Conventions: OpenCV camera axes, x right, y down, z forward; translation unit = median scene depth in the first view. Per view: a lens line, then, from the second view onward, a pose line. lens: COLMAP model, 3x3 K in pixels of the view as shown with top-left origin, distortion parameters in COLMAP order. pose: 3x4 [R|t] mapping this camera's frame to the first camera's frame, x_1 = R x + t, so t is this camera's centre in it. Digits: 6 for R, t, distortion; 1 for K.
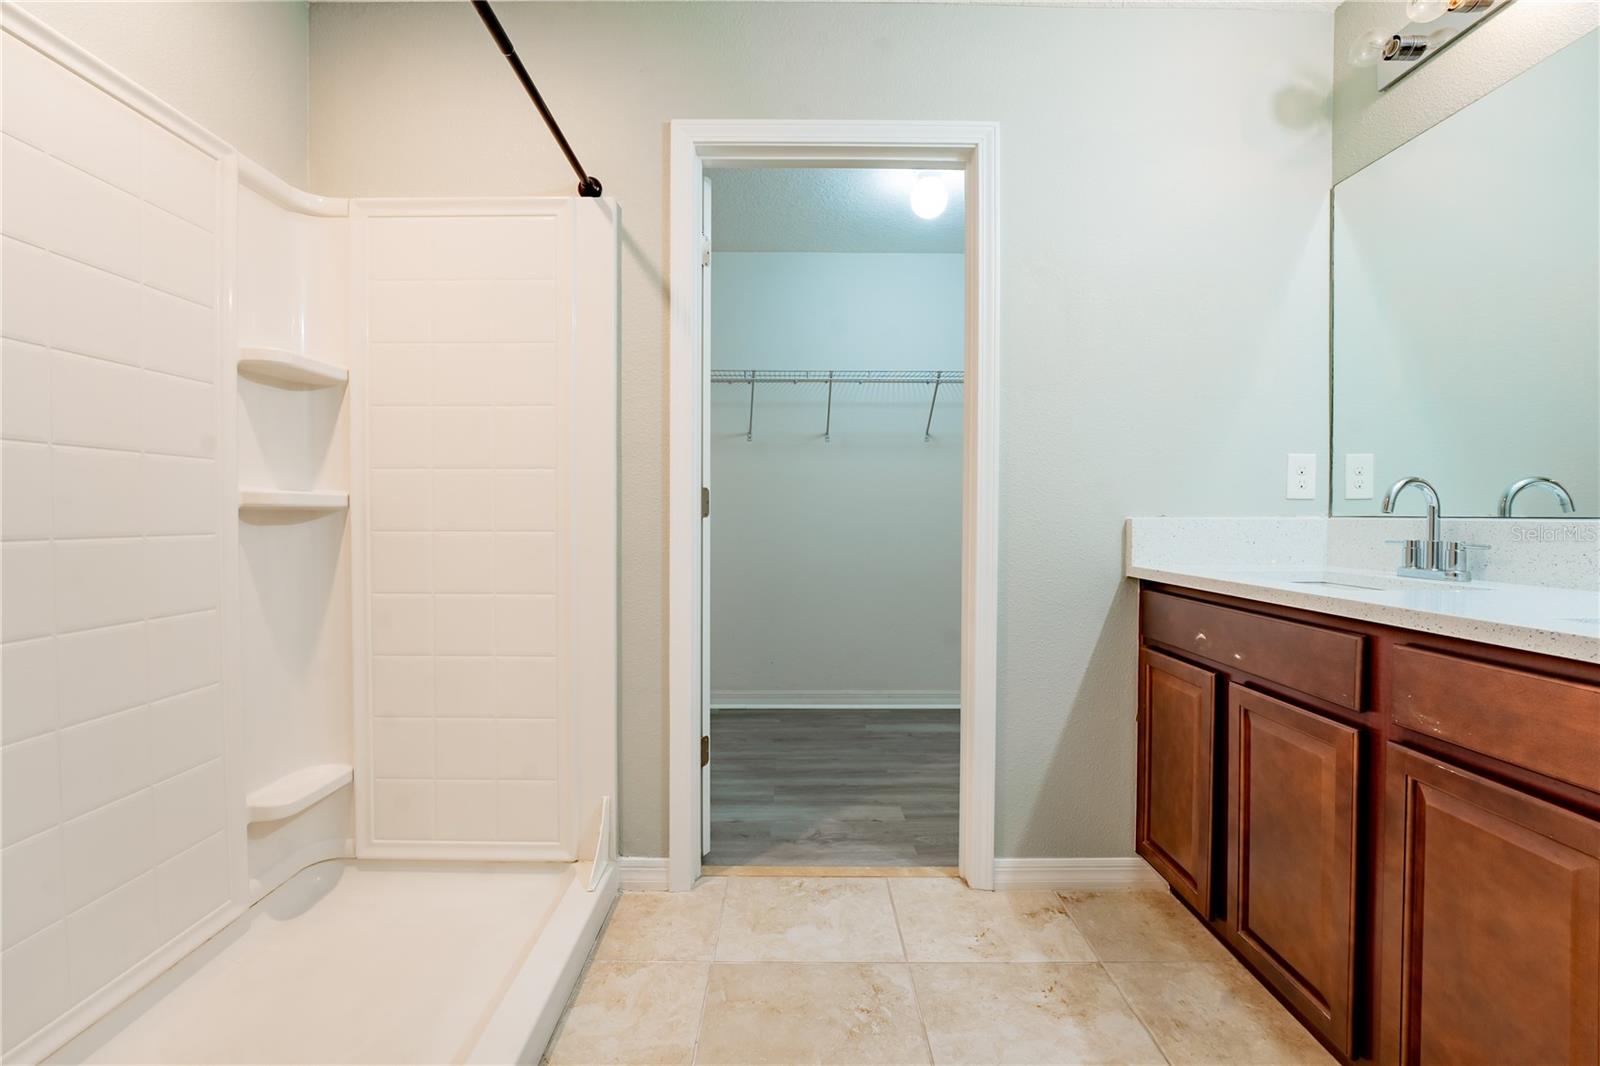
lens RADIAL K [[643.6, 0, 810.9], [0, 643.6, 534.7], [0, 0, 1]] dist [-0.019415, 0.003812]
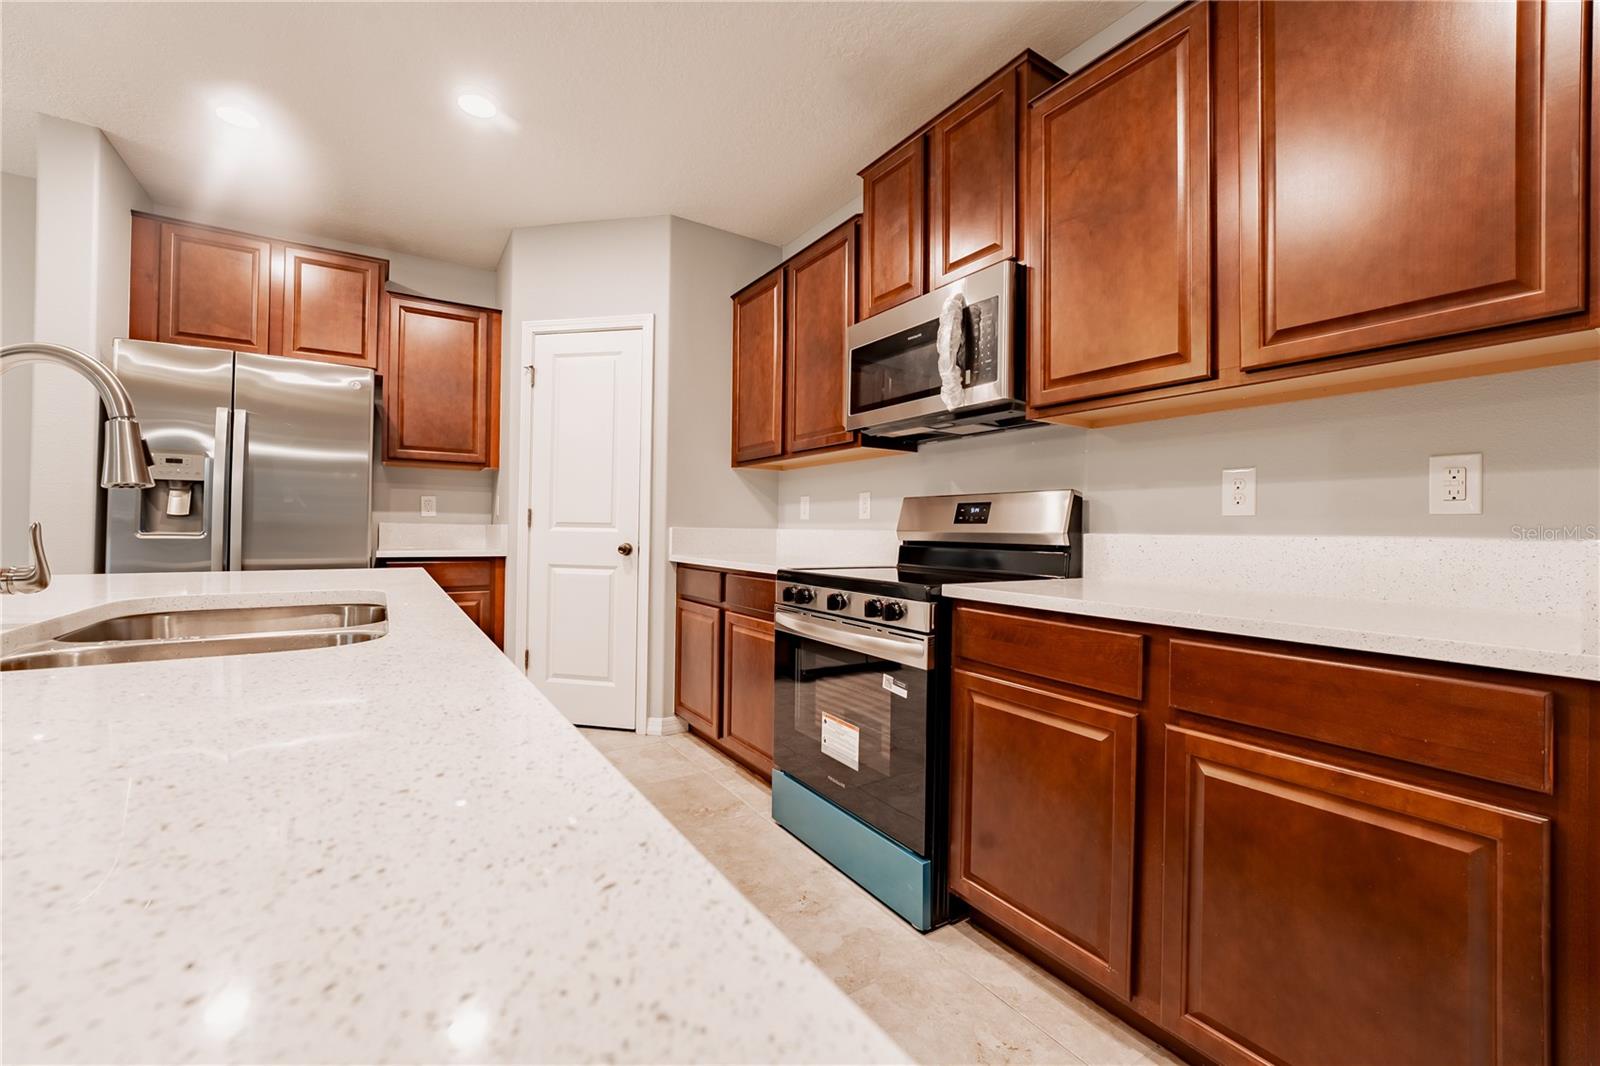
lens RADIAL K [[643.6, 0, 787.8], [0, 643.6, 525.0], [0, 0, 1]] dist [-0.019415, 0.003812]
pose [[0.848208, 0.015280, 0.529443, -0.188498], [-0.011662, 0.999880, -0.010173, -0.020369], [-0.529535, 0.002454, 0.848285, -0.723683]]
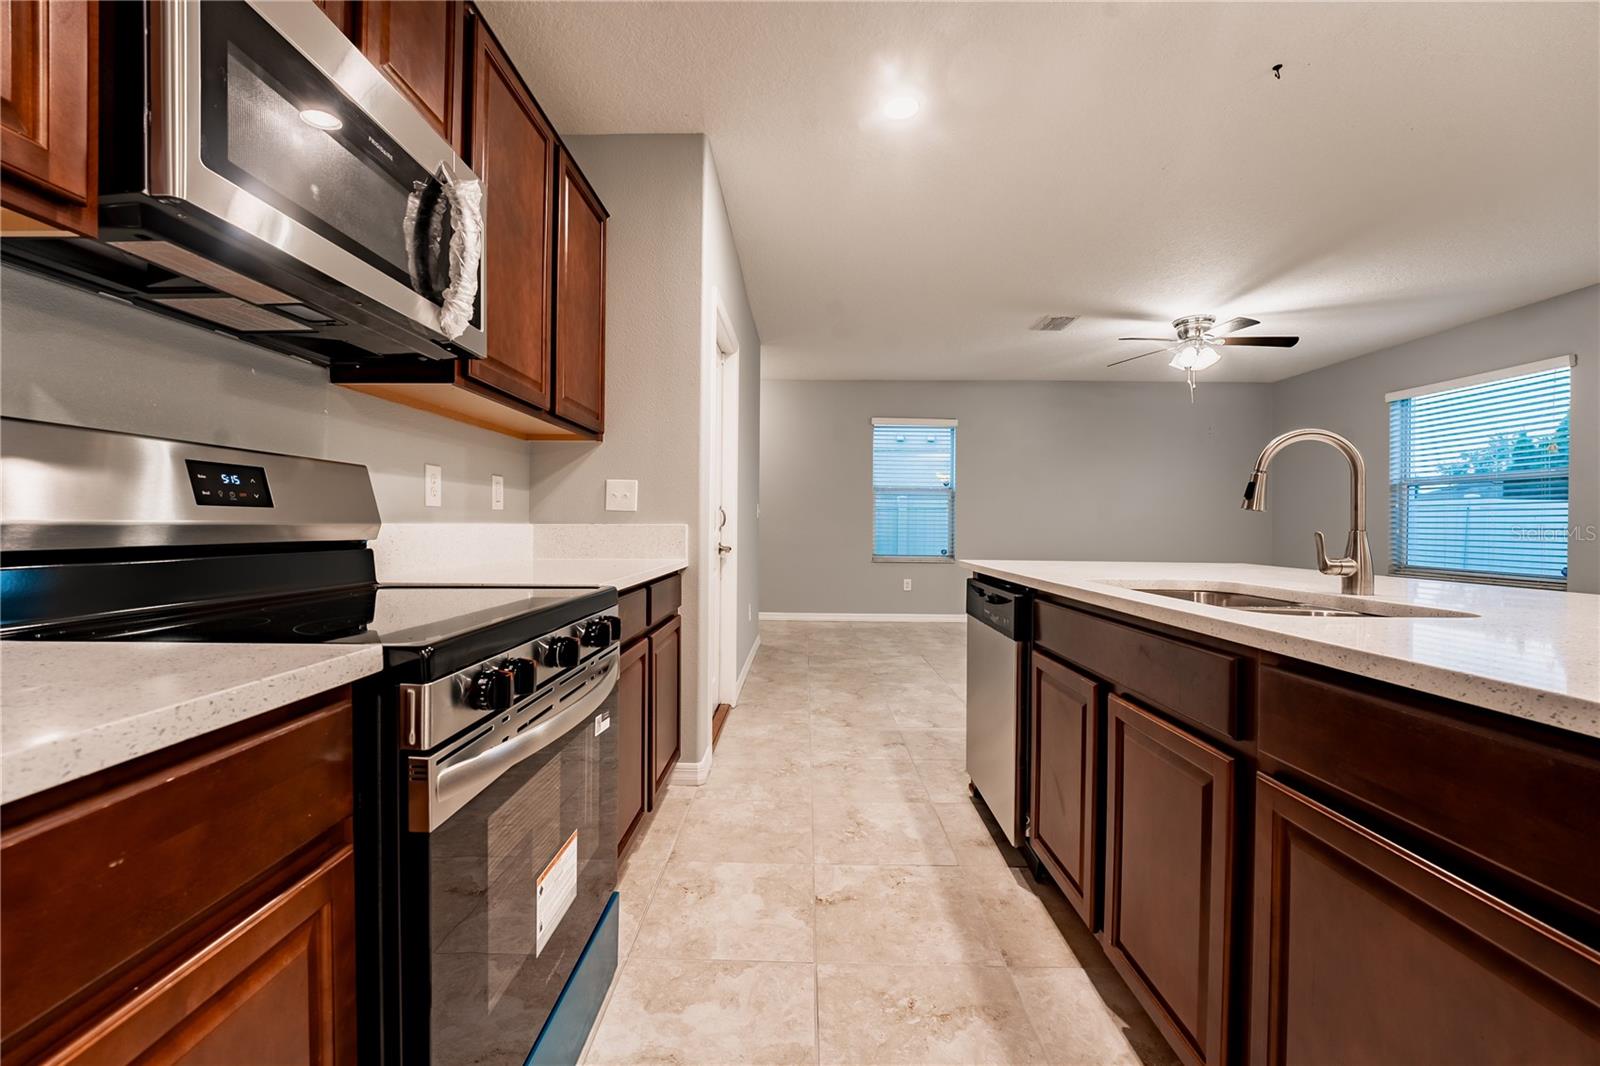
lens RADIAL K [[643.6, 0, 795.0], [0, 643.6, 536.5], [0, 0, 1]] dist [-0.019415, 0.003812]
pose [[-0.999784, -0.006722, 0.019641, 0.236243], [-0.006277, 0.999724, 0.022659, -0.028180], [-0.019788, 0.022531, -0.999550, 0.815283]]
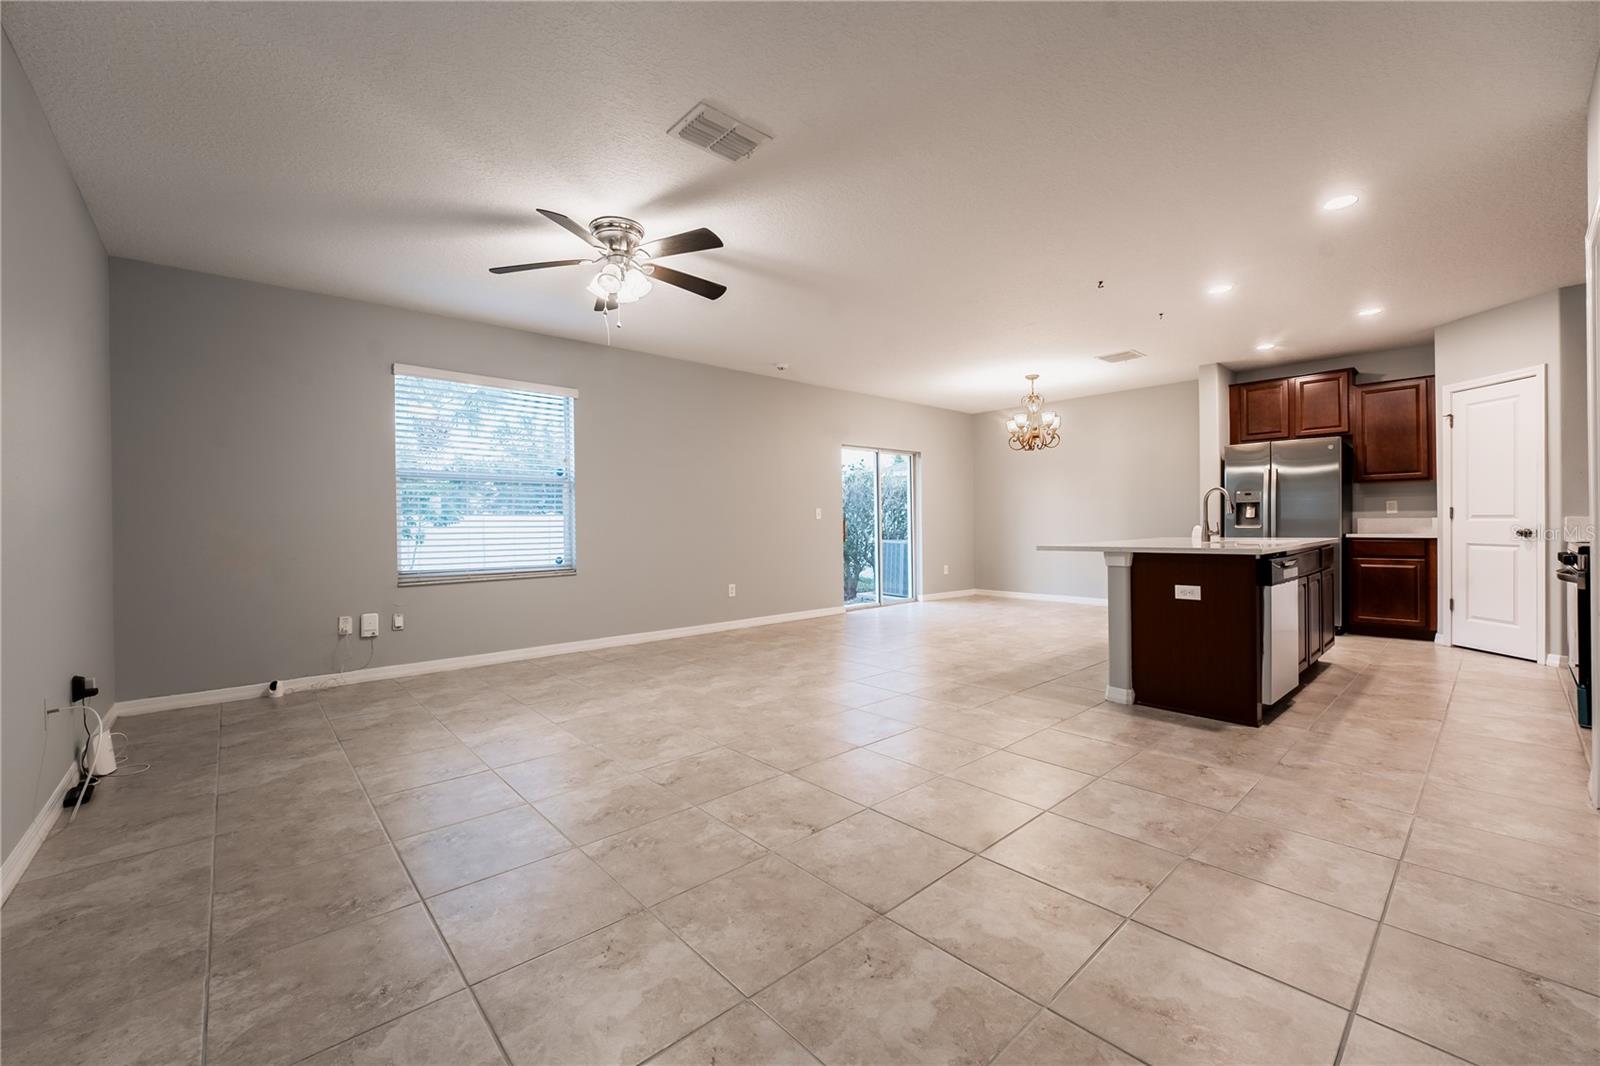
lens RADIAL K [[643.6, 0, 791.1], [0, 643.6, 525.1], [0, 0, 1]] dist [-0.019415, 0.003812]
pose [[0.659663, -0.004827, -0.751546, 0.358813], [0.006793, 0.999977, -0.000460, -0.016143], [0.751531, -0.004801, 0.659680, -2.918000]]
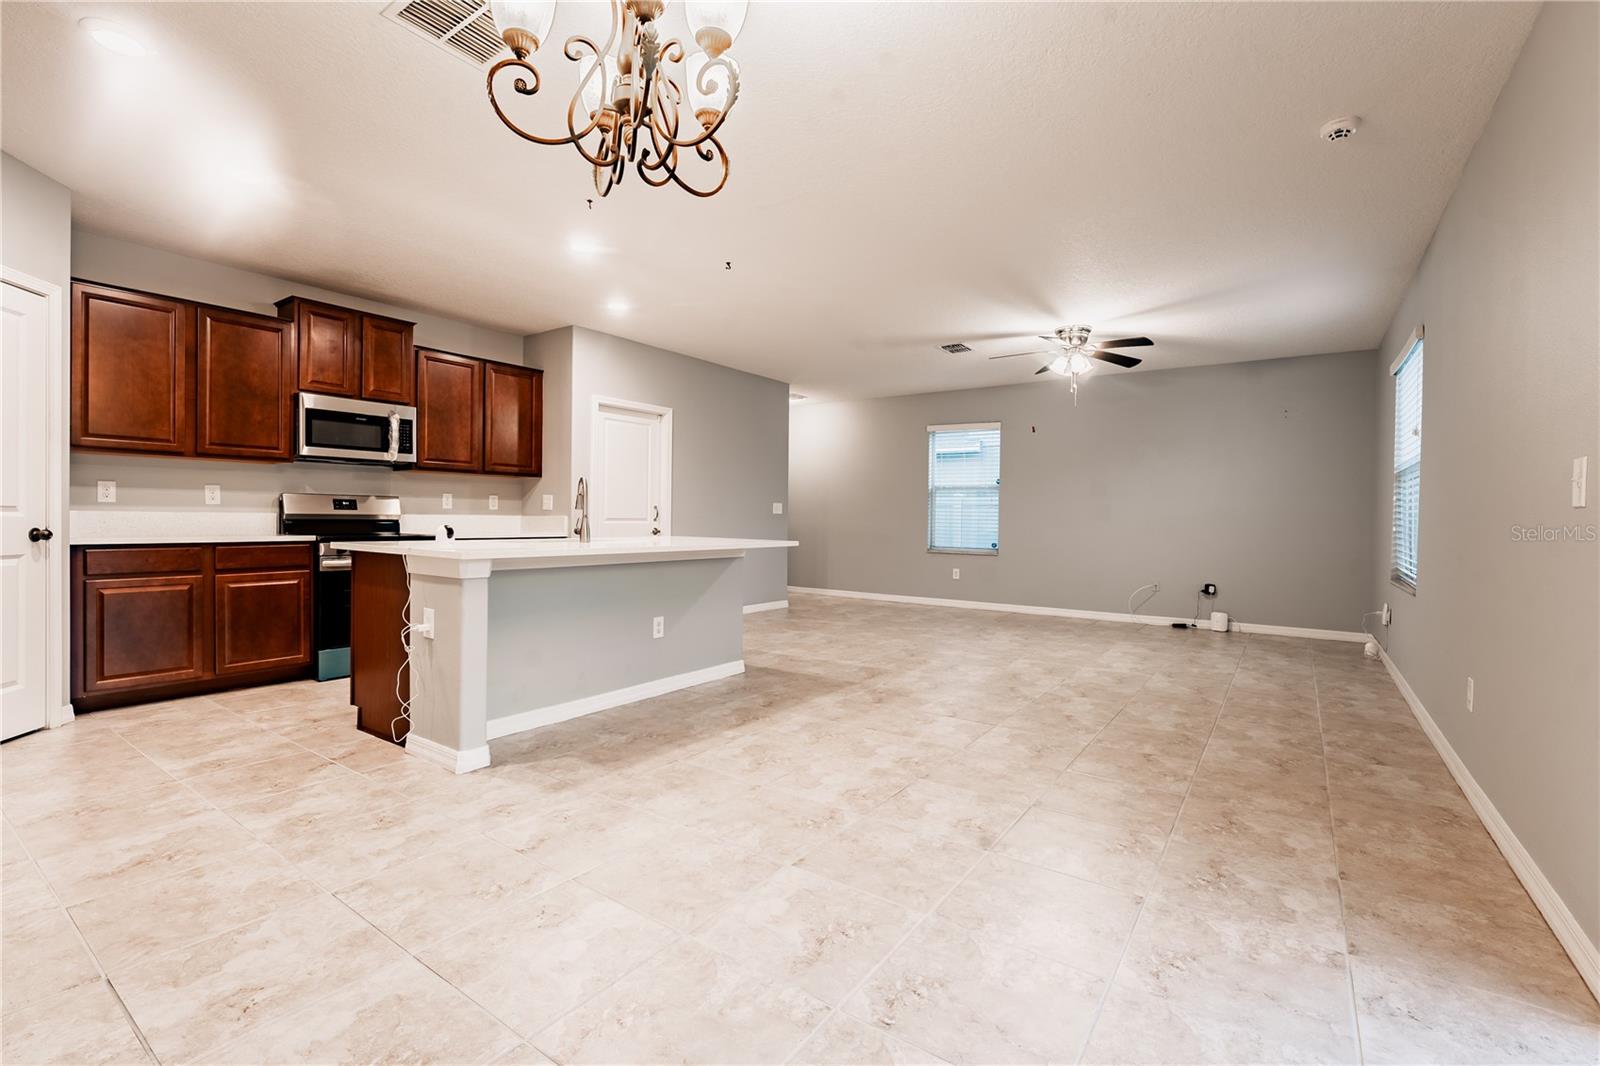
lens RADIAL K [[704.4, 0, 790.0], [0, 704.4, 530.2], [0, 0, 1]] dist [-0.014947, 0.002724]
pose [[-0.812390, -0.019786, 0.582778, -2.315433], [-0.009639, 0.999743, 0.020505, -0.032862], [-0.583034, 0.011041, -0.812372, 1.445731]]
